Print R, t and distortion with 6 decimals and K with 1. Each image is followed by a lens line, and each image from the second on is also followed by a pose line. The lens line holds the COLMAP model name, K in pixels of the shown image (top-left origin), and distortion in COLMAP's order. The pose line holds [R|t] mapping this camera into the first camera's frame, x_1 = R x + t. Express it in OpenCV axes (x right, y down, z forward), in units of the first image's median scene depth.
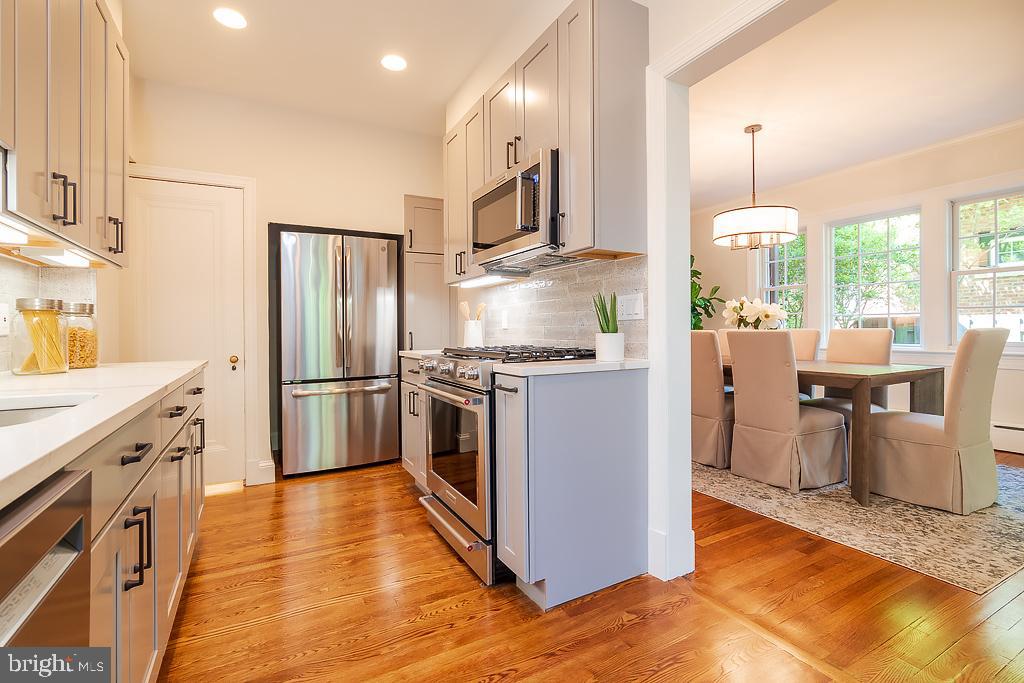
lens RADIAL K [[448.5, 0, 494.7], [0, 448.5, 322.3], [0, 0, 1]] dist [-0.004840, 0.001238]
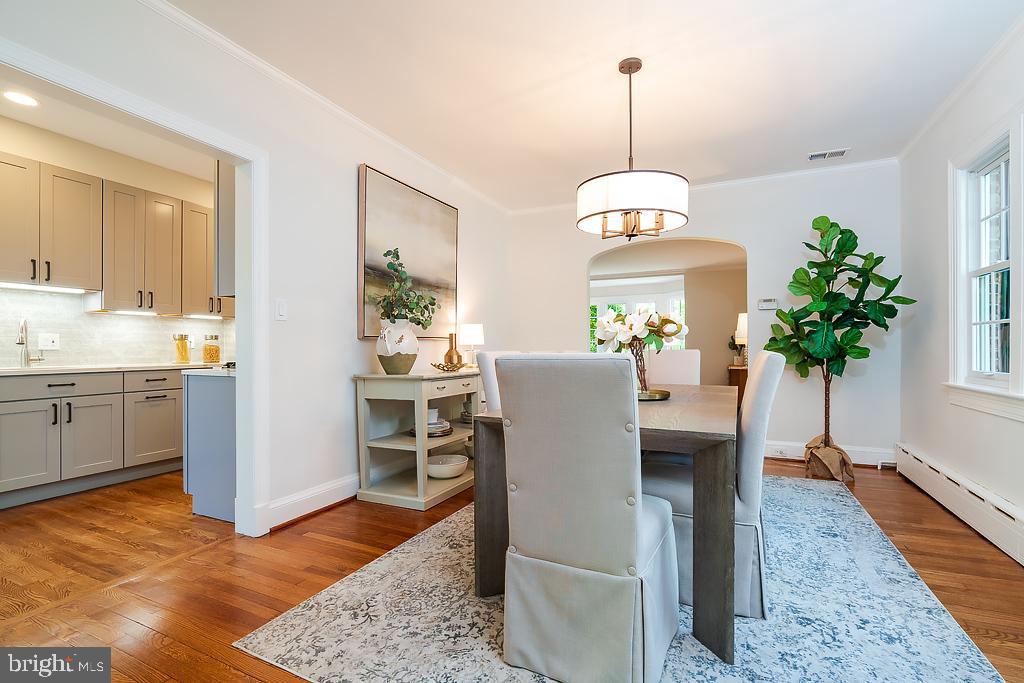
lens RADIAL K [[448.5, 0, 504.2], [0, 448.5, 345.6], [0, 0, 1]] dist [-0.004840, 0.001238]
pose [[0.612491, 0.007838, -0.790439, 1.095394], [0.011470, 0.999757, 0.018802, -0.007541], [0.790395, -0.020583, 0.612252, 0.454560]]
